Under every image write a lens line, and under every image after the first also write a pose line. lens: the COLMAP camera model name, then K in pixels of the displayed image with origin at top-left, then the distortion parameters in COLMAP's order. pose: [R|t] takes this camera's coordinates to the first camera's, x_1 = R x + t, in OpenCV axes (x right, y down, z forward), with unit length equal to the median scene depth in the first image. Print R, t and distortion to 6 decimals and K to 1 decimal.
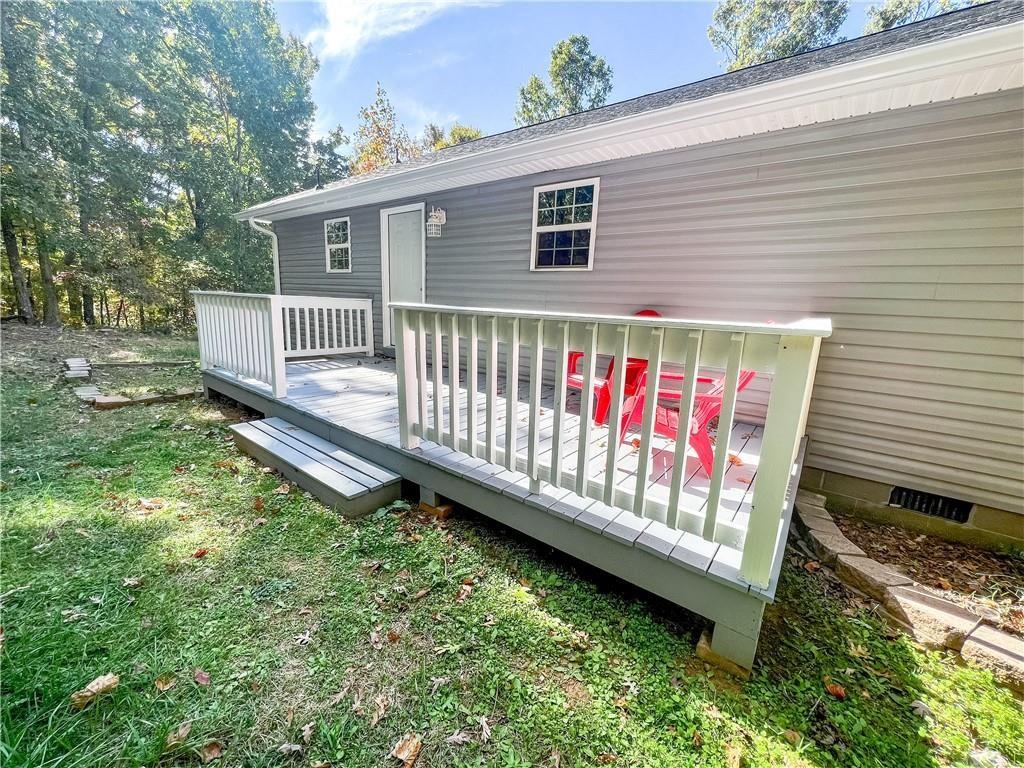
lens RADIAL K [[409.9, 0, 512.0], [0, 409.9, 381.2], [0, 0, 1]] dist [-0.001314, 0.000246]
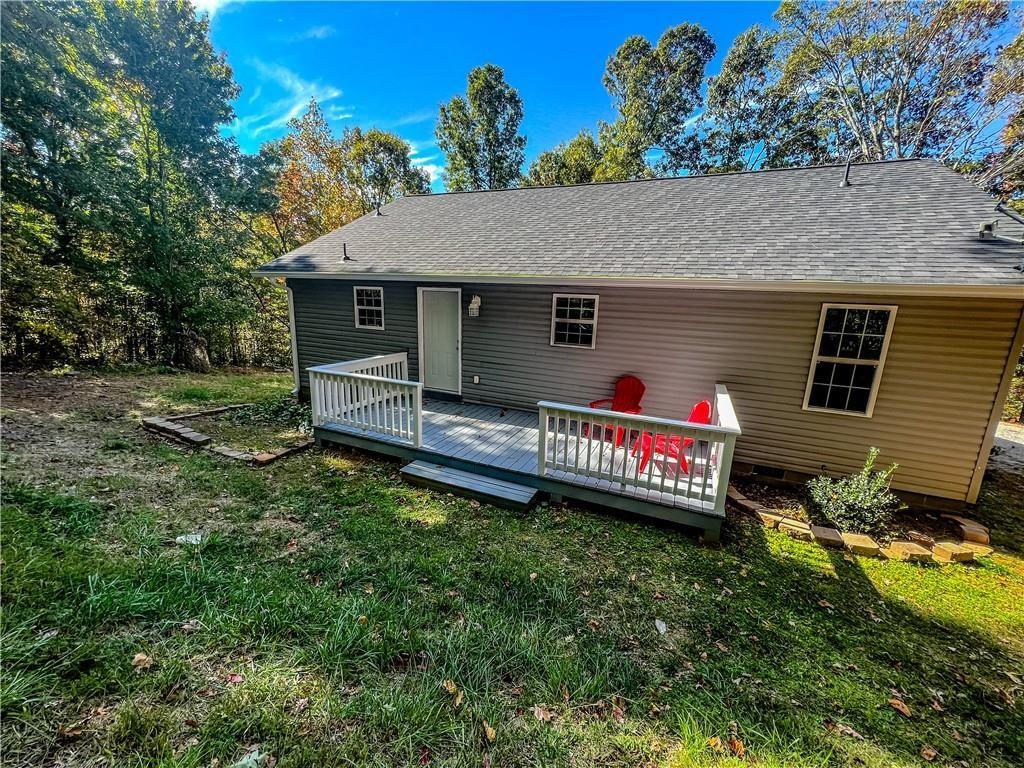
lens RADIAL K [[409.9, 0, 510.4], [0, 409.9, 383.2], [0, 0, 1]] dist [-0.001314, 0.000246]
pose [[0.970858, -0.063391, 0.231119, -0.527918], [0.054525, 0.997518, 0.044553, -0.230074], [-0.233370, -0.030653, 0.971905, -0.525843]]
